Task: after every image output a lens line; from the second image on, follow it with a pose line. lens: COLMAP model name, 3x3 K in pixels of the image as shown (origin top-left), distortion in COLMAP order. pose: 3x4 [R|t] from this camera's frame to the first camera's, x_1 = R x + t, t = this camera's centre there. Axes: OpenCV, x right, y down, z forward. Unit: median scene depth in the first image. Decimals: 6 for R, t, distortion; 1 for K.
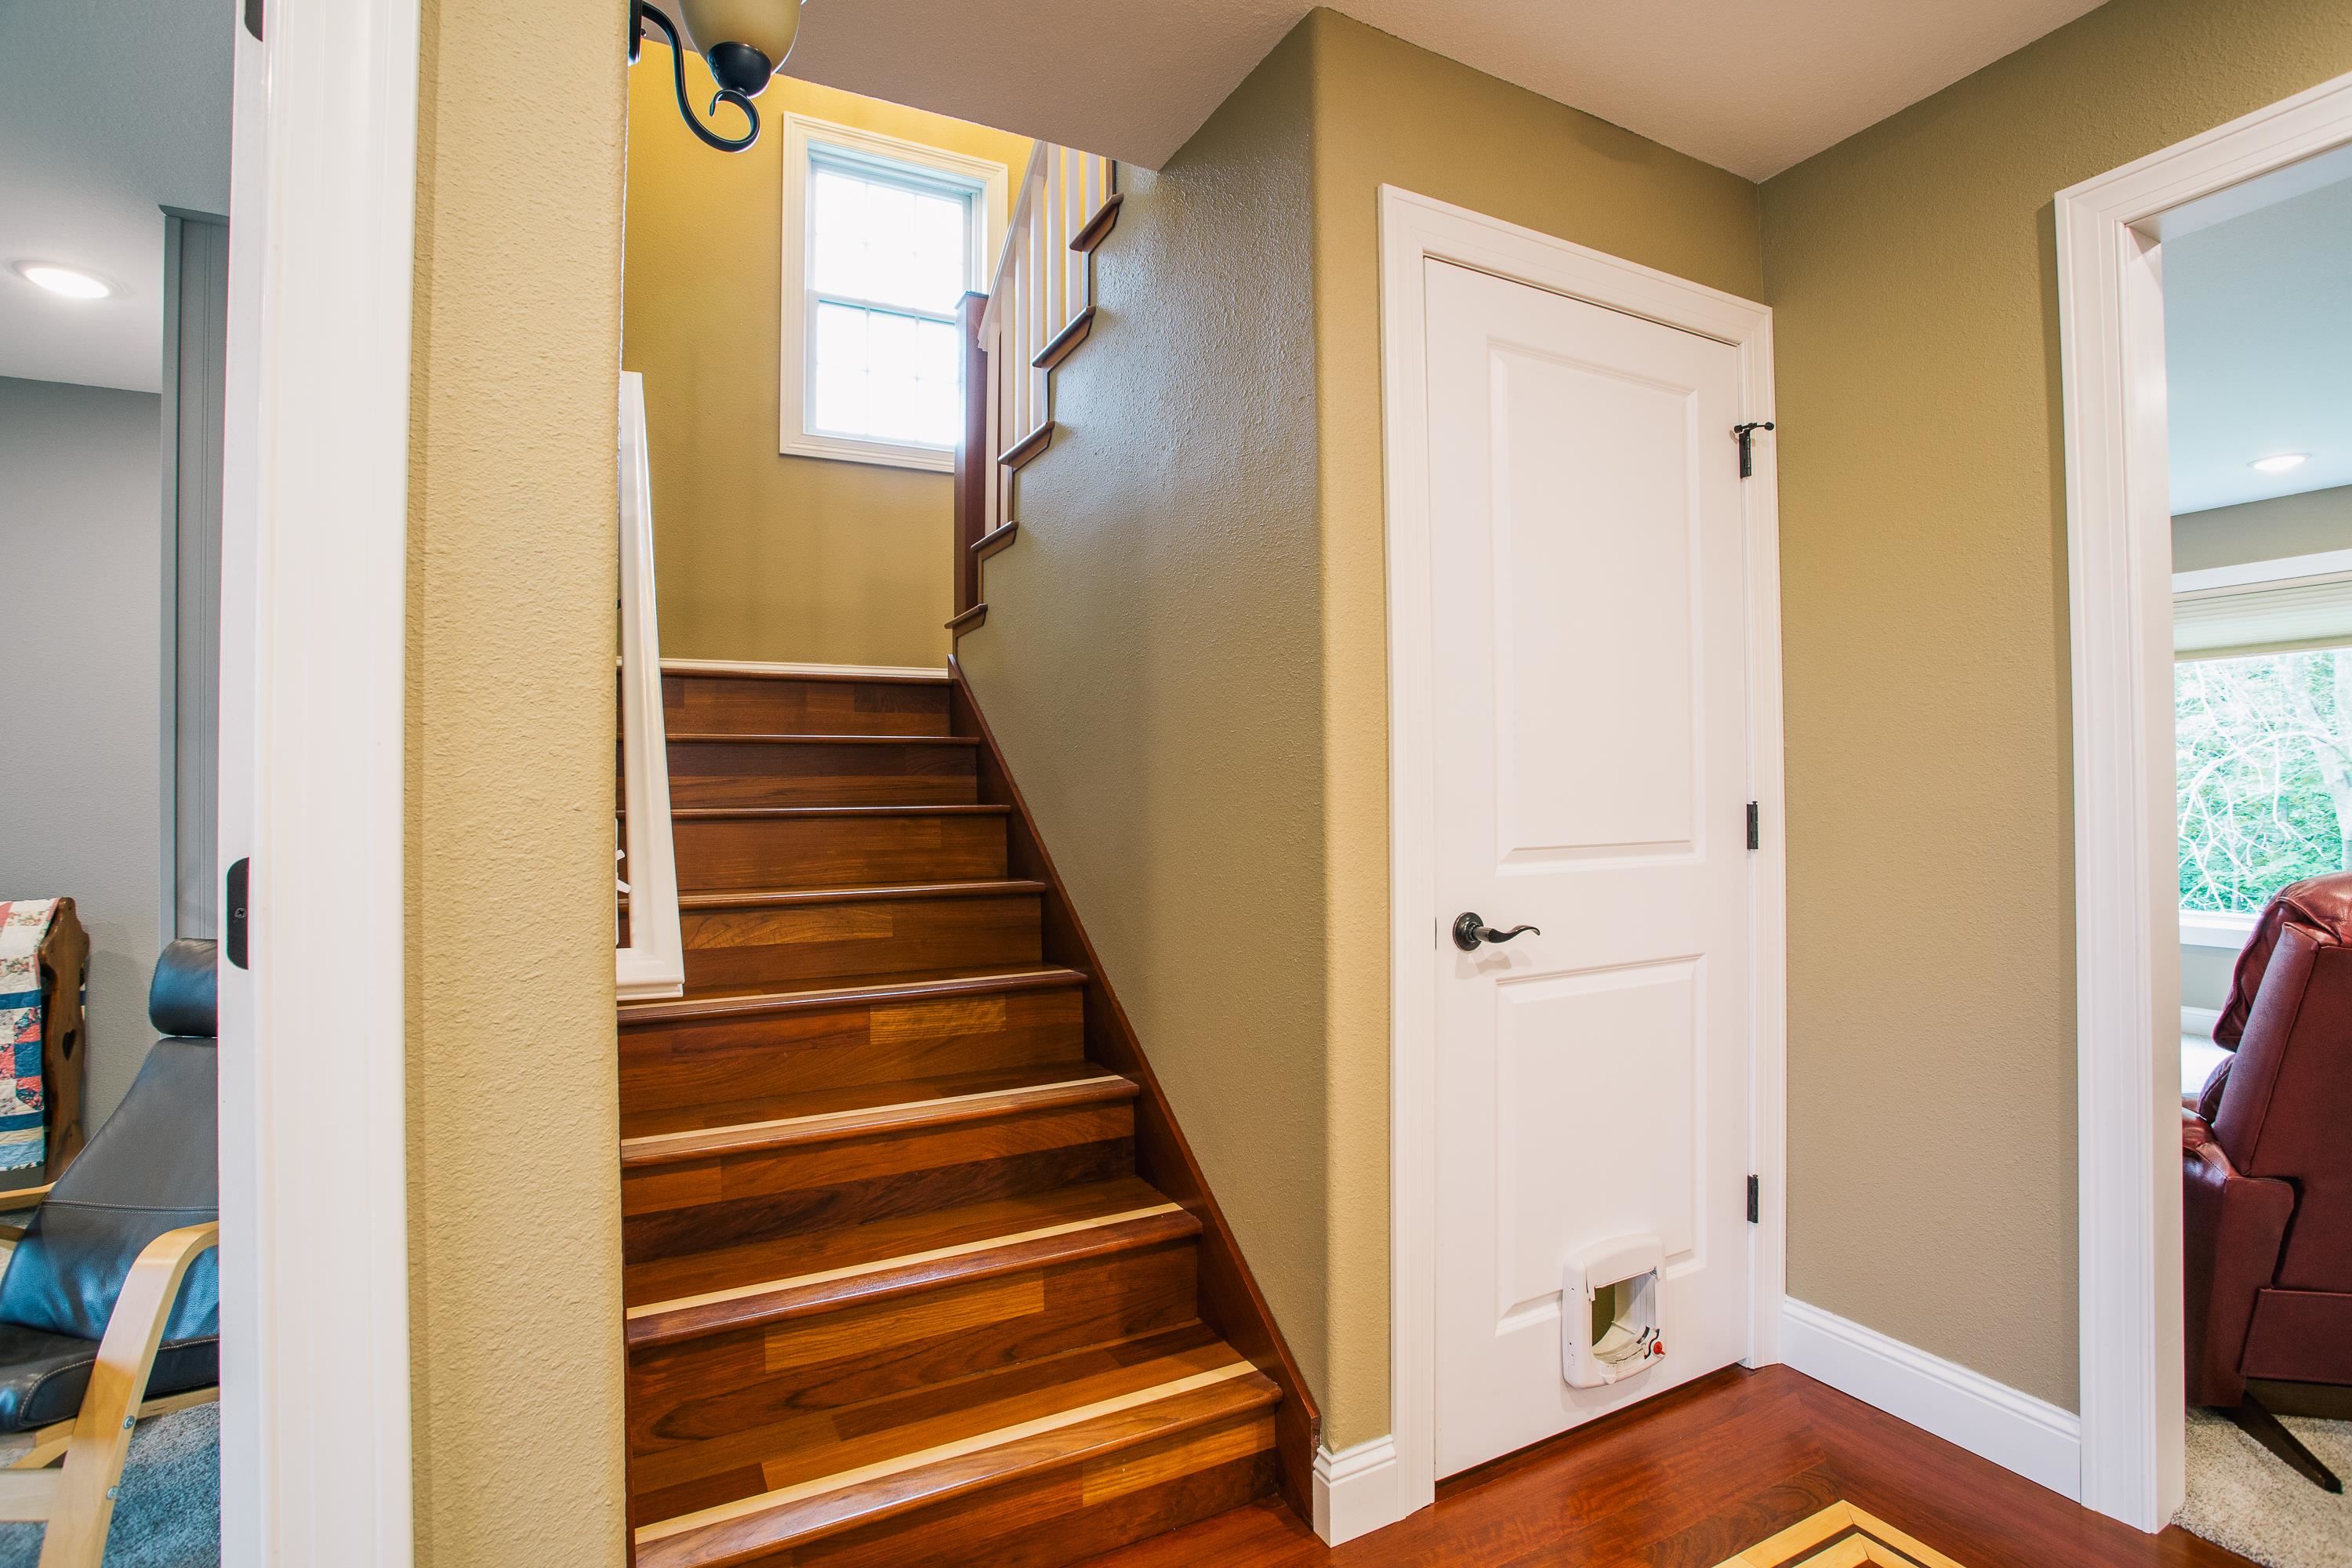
lens RADIAL K [[1139.4, 0, 1186.0], [0, 1139.4, 780.2], [0, 0, 1]] dist [-0.068106, 0.023904]
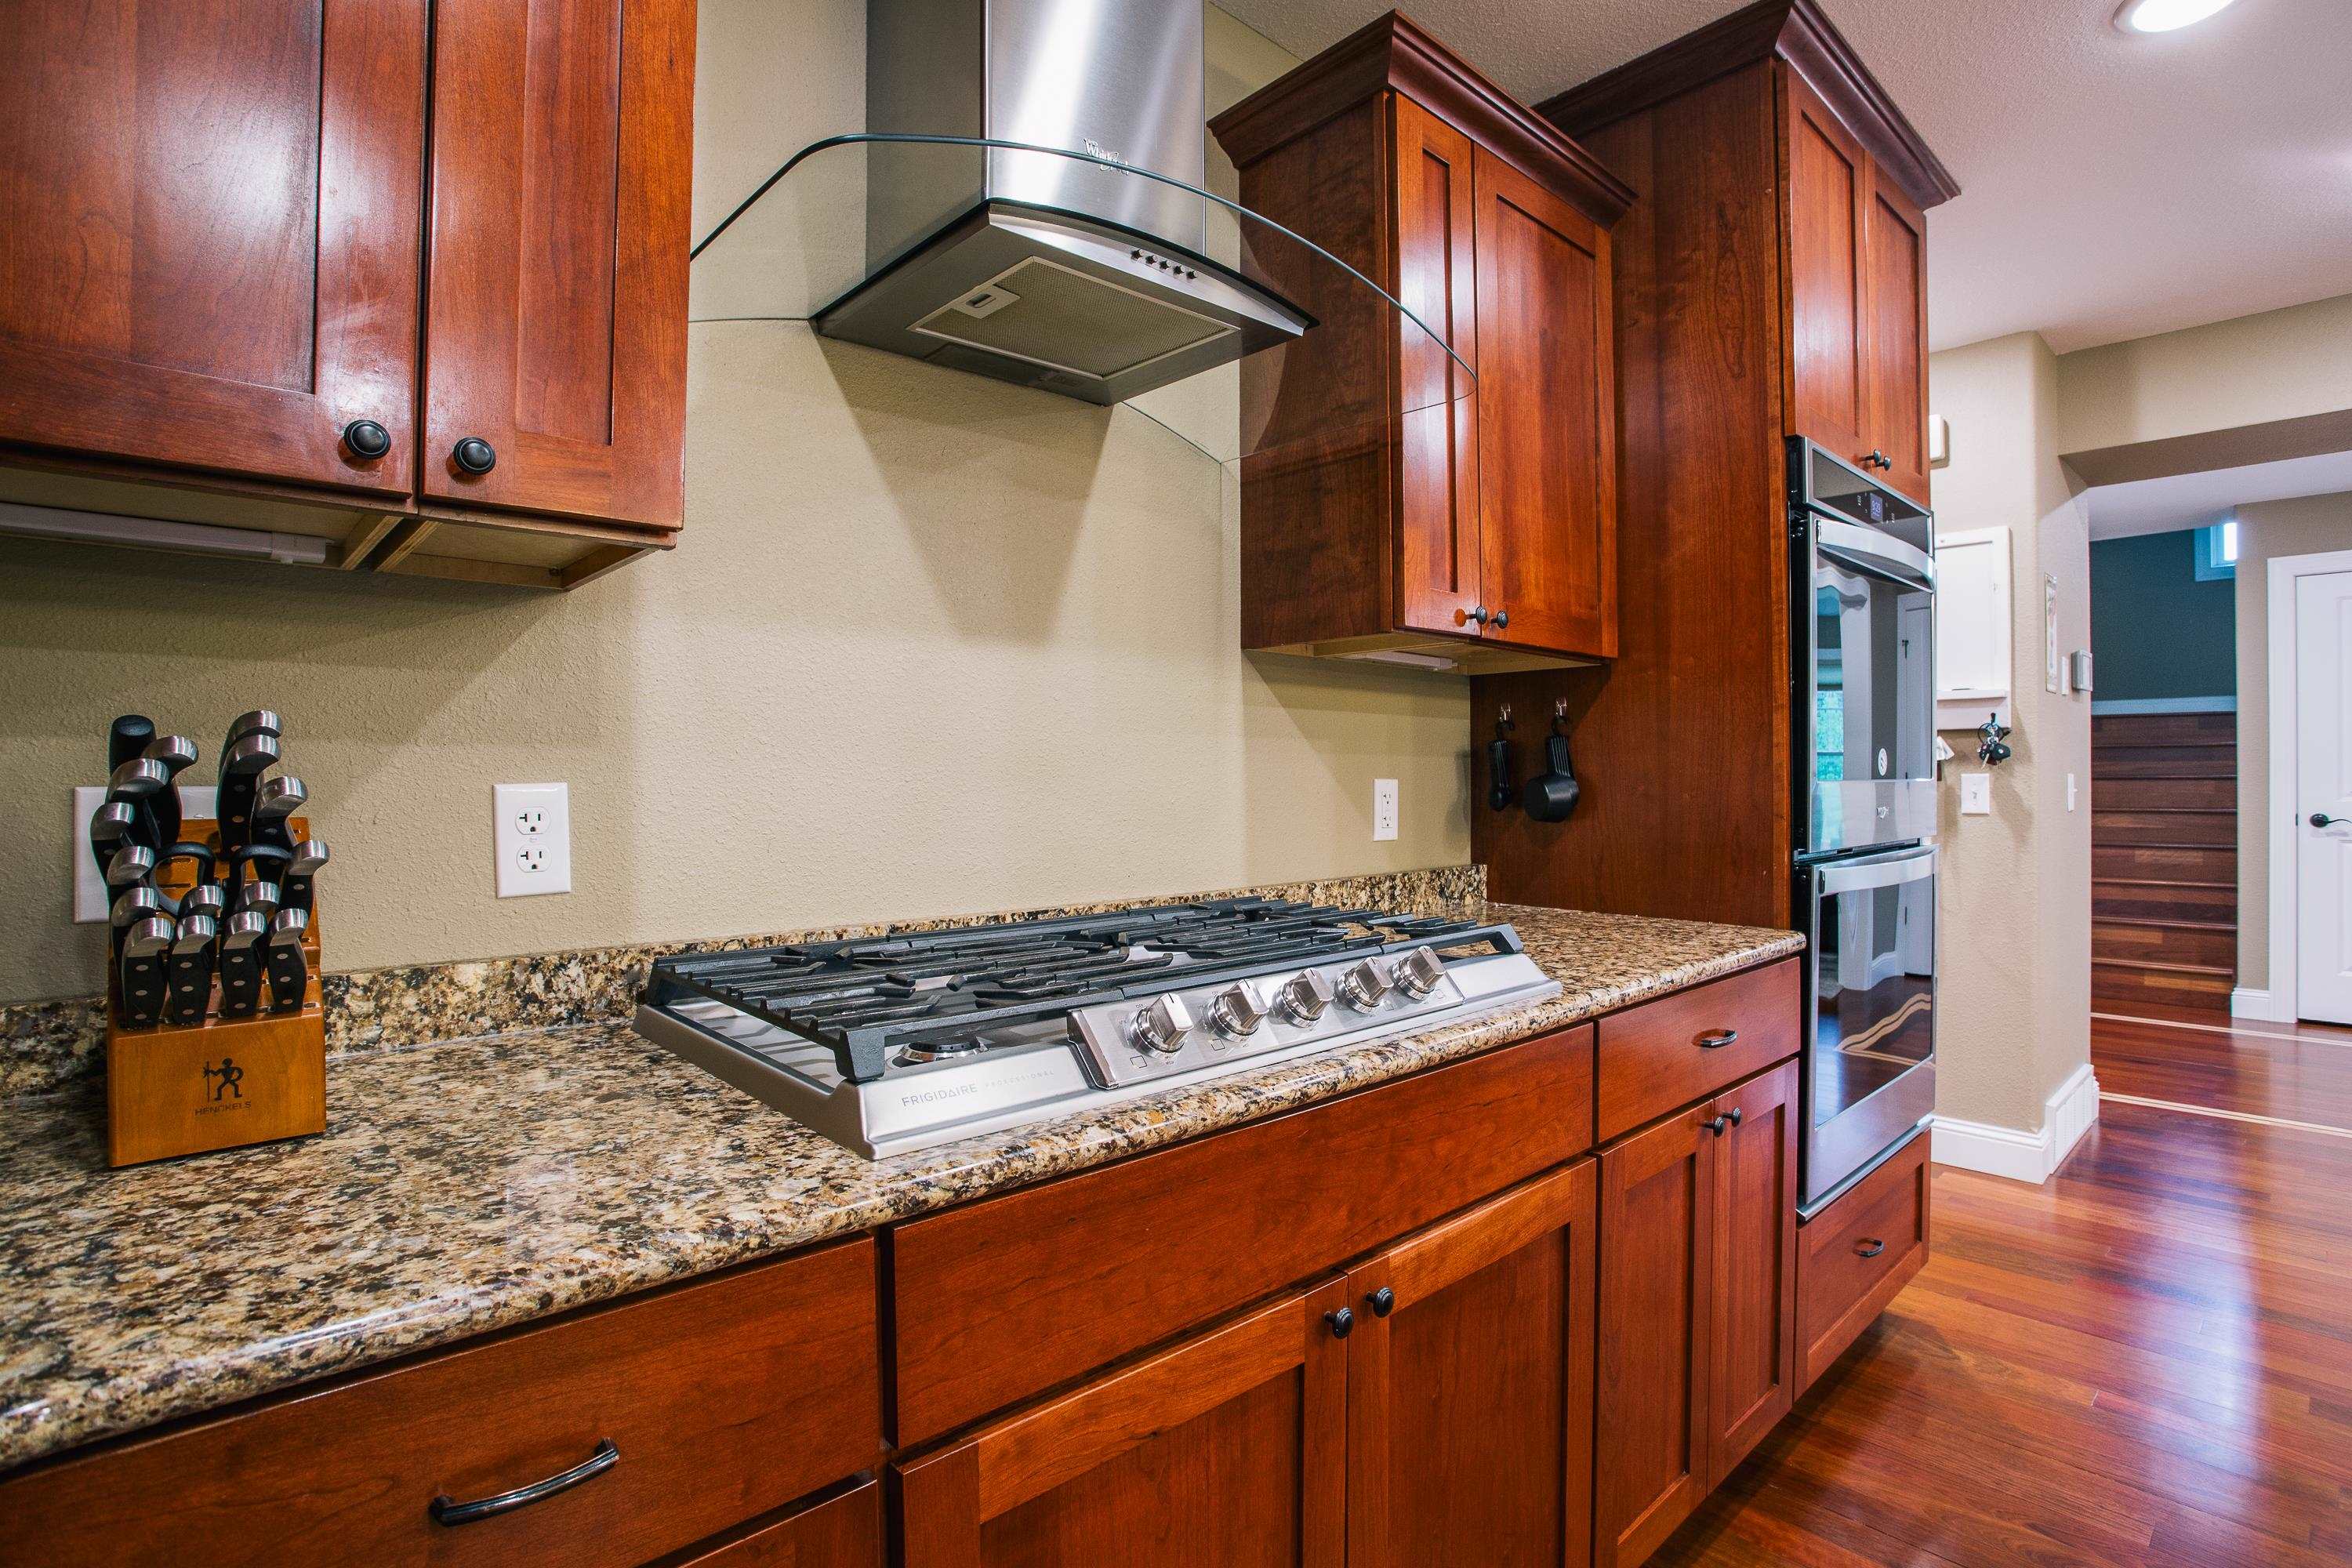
lens RADIAL K [[1139.4, 0, 1178.6], [0, 1139.4, 777.7], [0, 0, 1]] dist [-0.068106, 0.023904]
pose [[0.249879, 0.010591, -0.968219, 1.996410], [0.014717, 0.999783, 0.014735, -0.047640], [0.968165, -0.017932, 0.249669, -2.212034]]
